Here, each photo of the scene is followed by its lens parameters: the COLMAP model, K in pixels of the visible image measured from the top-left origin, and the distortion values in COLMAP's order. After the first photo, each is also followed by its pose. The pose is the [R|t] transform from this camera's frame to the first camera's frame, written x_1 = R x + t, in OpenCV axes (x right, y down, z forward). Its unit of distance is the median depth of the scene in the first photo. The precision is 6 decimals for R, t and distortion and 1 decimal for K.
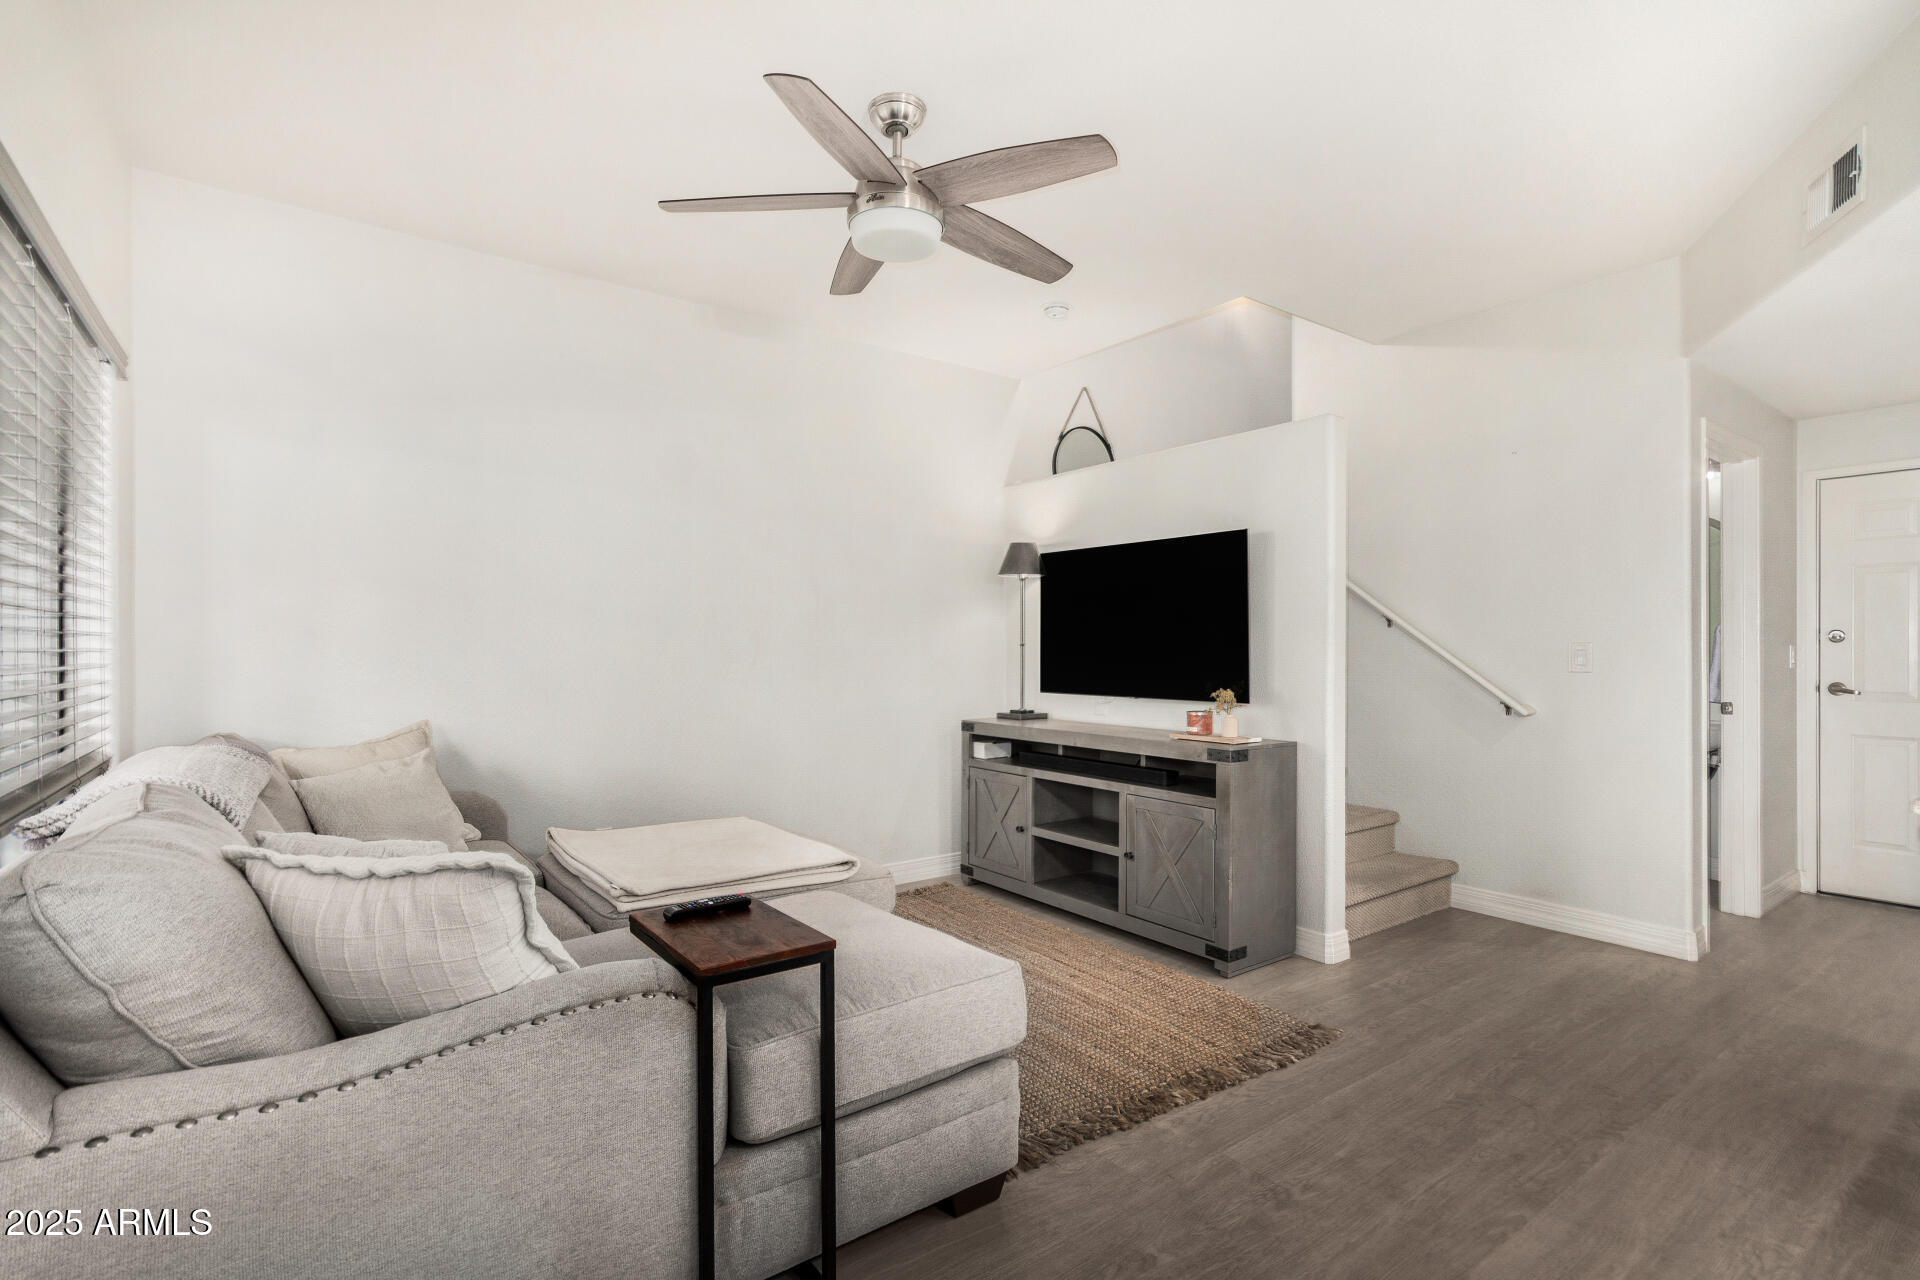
lens RADIAL K [[902.3, 0, 959.2], [0, 902.3, 630.5], [0, 0, 1]] dist [0.015841, 0.000331]
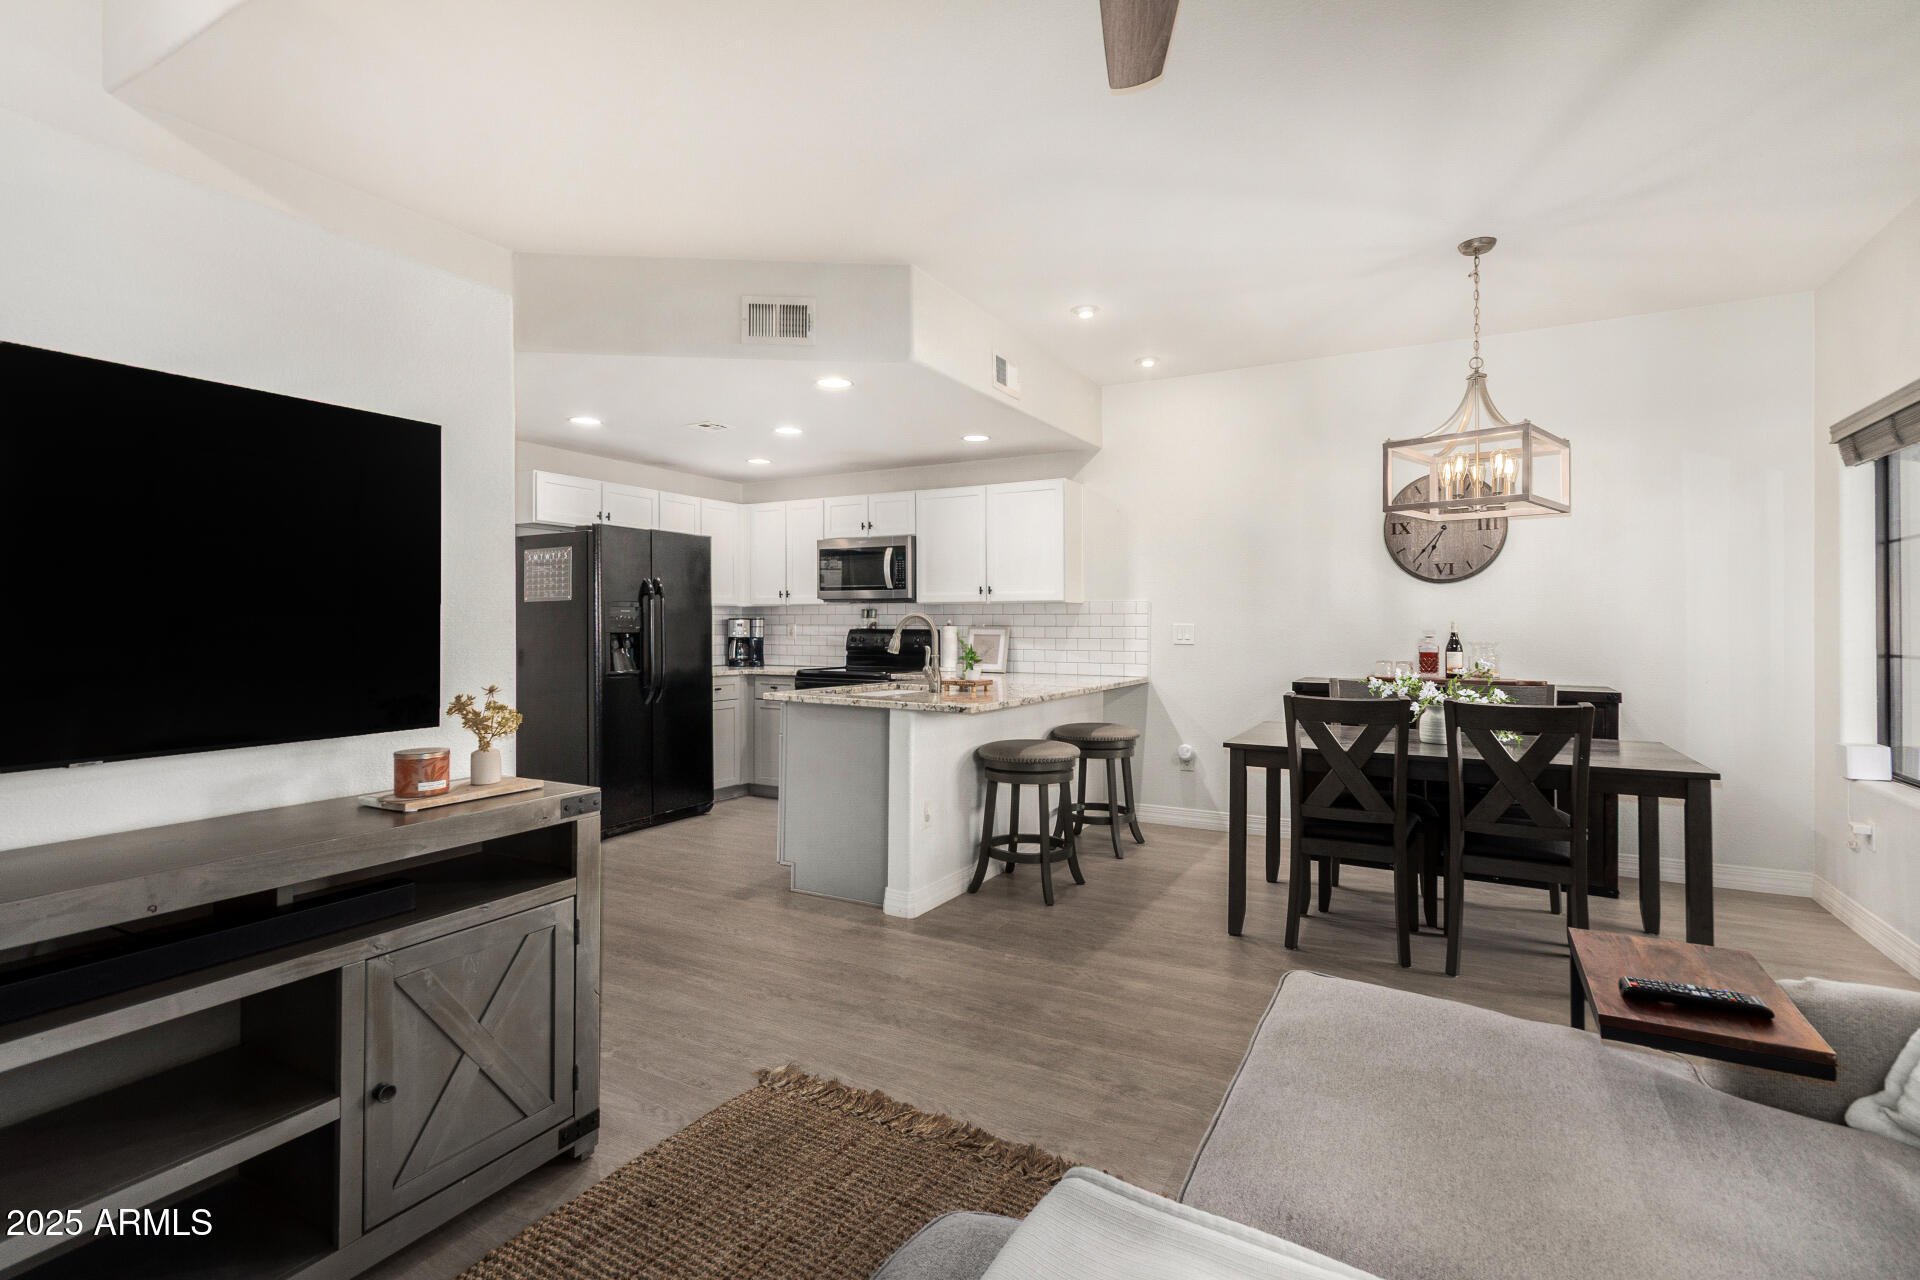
lens RADIAL K [[899.1, 0, 975.3], [0, 899.1, 618.5], [0, 0, 1]] dist [0.013551, 0.000000]
pose [[-0.416834, -0.000298, 0.908982, -0.377541], [-0.013492, 0.999892, -0.005859, 0.011823], [-0.908882, -0.014706, -0.416793, 1.004041]]
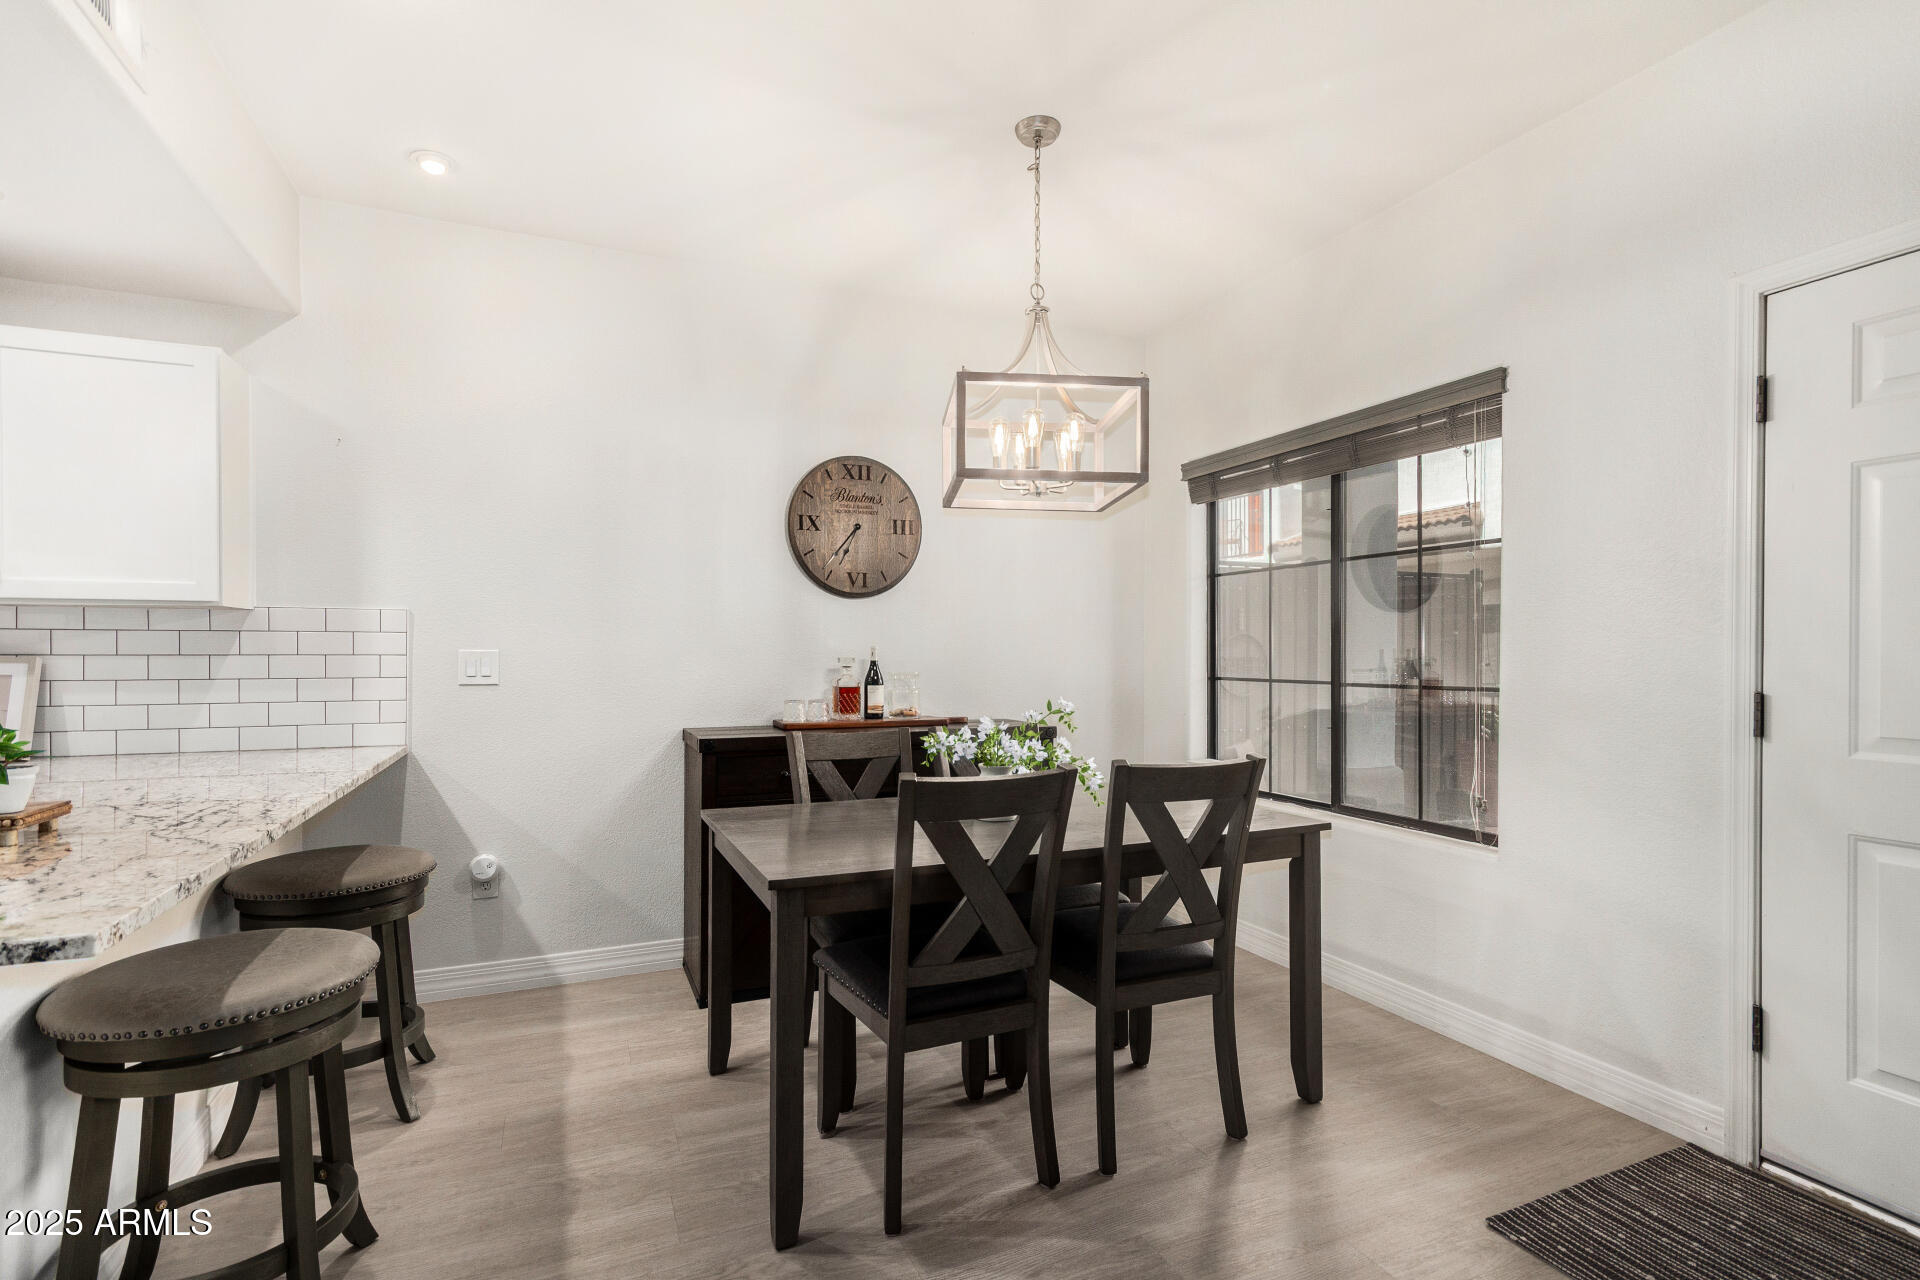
lens RADIAL K [[907.7, 0, 953.9], [0, 907.7, 651.0], [0, 0, 1]] dist [0.003270, 0.001299]
pose [[-0.972203, -0.004950, 0.234089, 0.228419], [-0.007580, 0.999918, -0.010334, 0.014046], [-0.234018, -0.011821, -0.972160, 0.802292]]
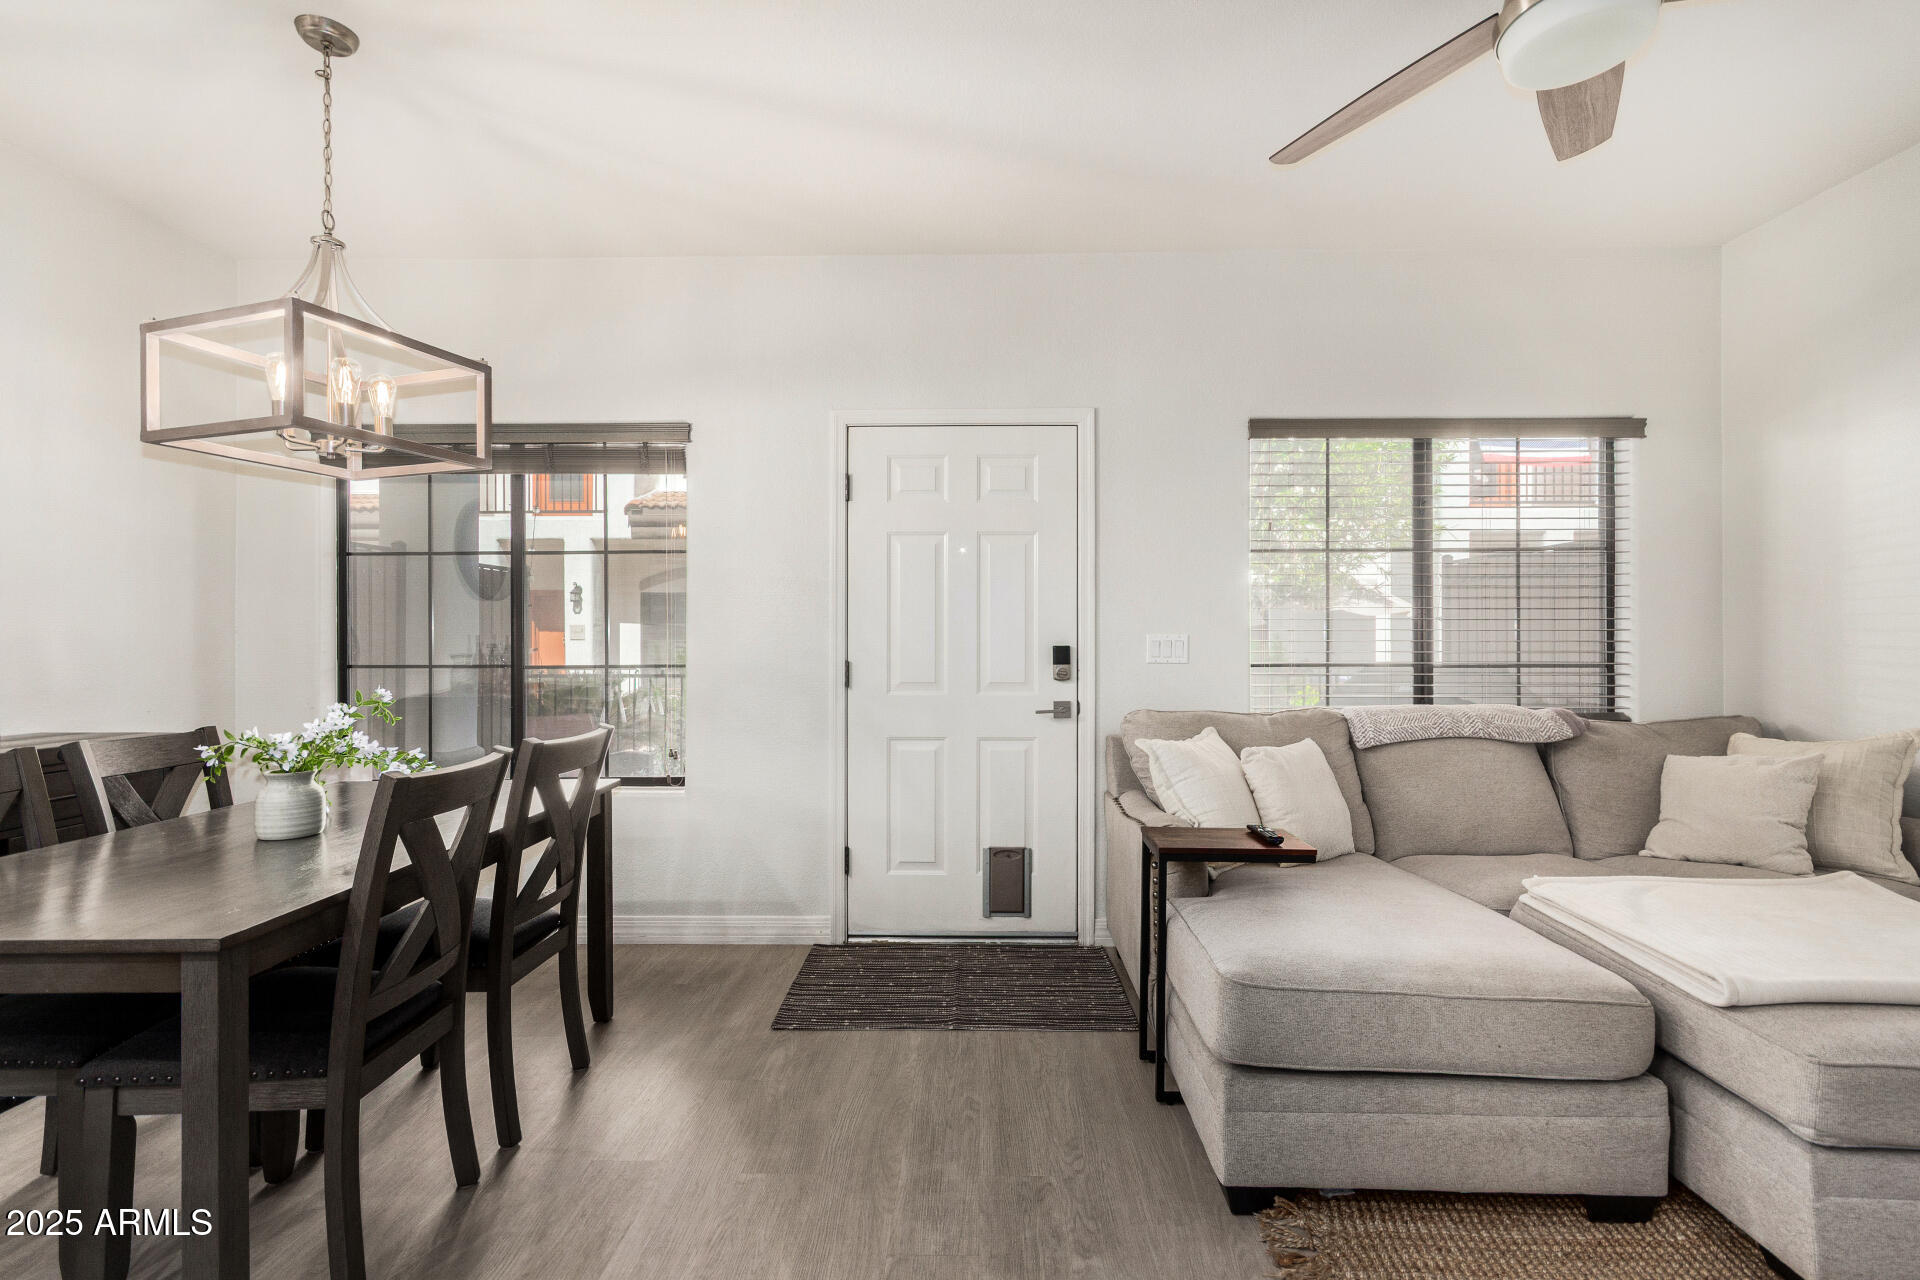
lens RADIAL K [[891.1, 0, 970.1], [0, 891.1, 635.8], [0, 0, 1]] dist [0.005150, 0.000319]
pose [[-0.615629, -0.008967, -0.787985, 0.570466], [0.006325, 0.999847, -0.016320, 0.020598], [0.788011, -0.015032, -0.615478, 0.813504]]
